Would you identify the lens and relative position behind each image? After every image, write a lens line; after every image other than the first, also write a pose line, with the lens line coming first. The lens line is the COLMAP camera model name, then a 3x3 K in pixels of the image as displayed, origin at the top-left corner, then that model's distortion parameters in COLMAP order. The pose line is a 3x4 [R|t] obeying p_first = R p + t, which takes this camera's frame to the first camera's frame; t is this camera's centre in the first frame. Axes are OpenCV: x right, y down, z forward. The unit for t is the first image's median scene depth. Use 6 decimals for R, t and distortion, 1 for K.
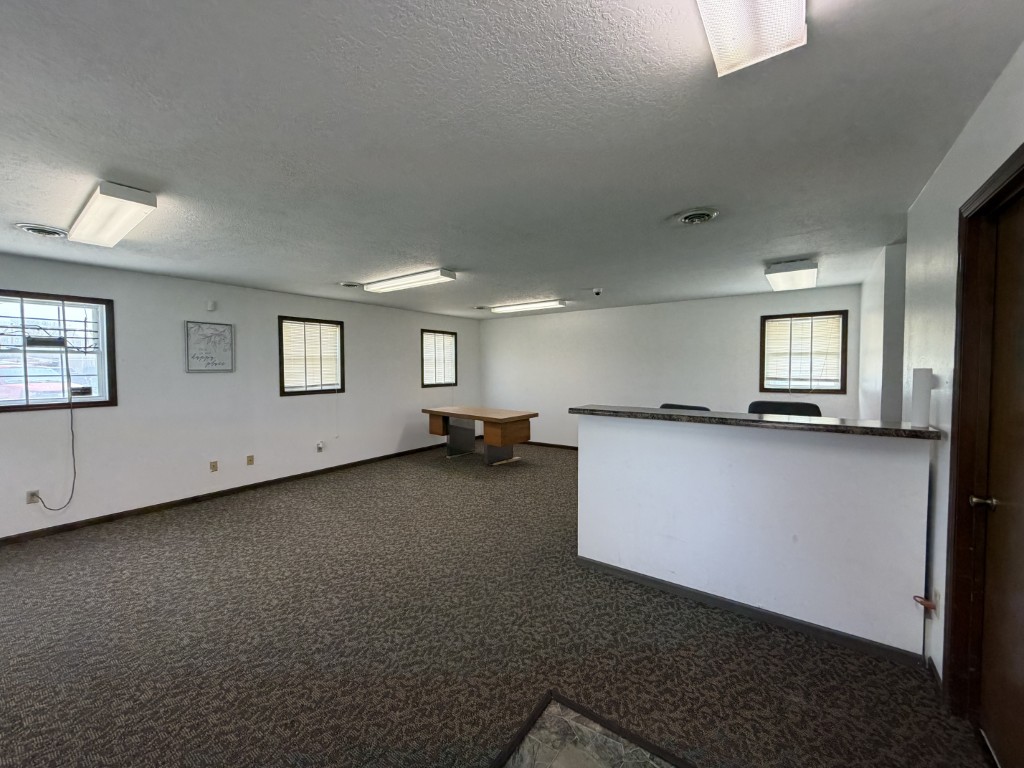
lens RADIAL K [[405.2, 0, 515.5], [0, 405.2, 383.5], [0, 0, 1]] dist [-0.025358, 0.000150]
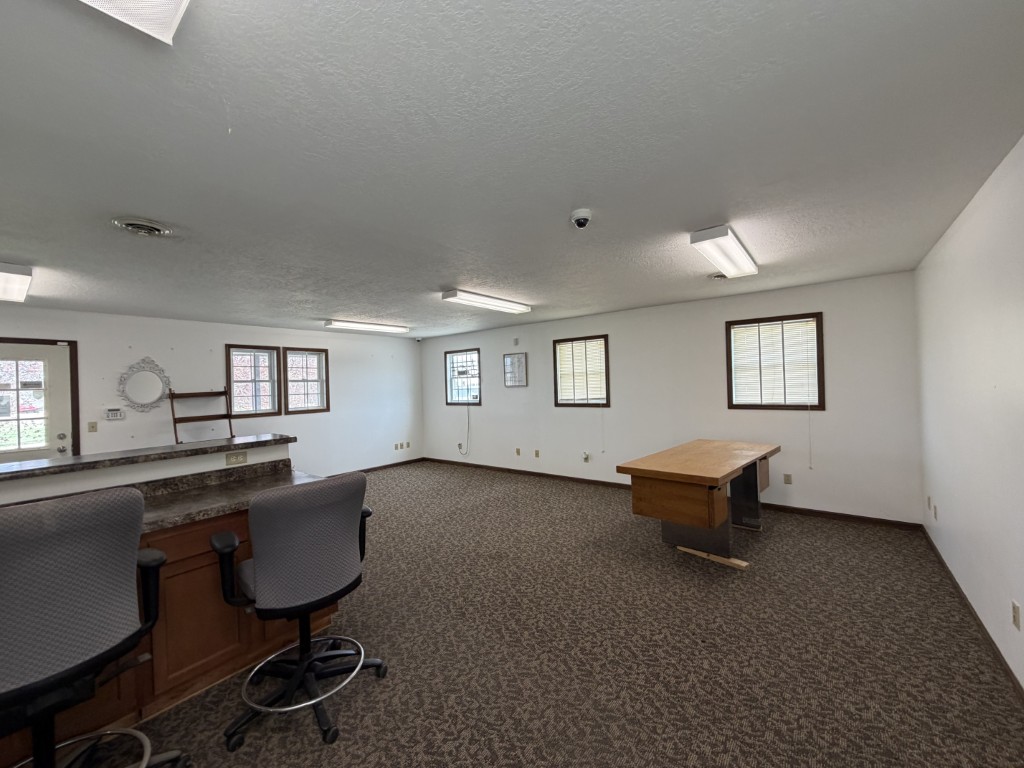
lens RADIAL K [[406.4, 0, 508.0], [0, 406.4, 383.7], [0, 0, 1]] dist [0.001540, 0.000264]
pose [[-0.055869, 0.003489, -0.998432, 0.576012], [-0.012930, 0.999908, 0.004217, -0.036759], [0.998354, 0.013146, -0.055819, 0.830254]]
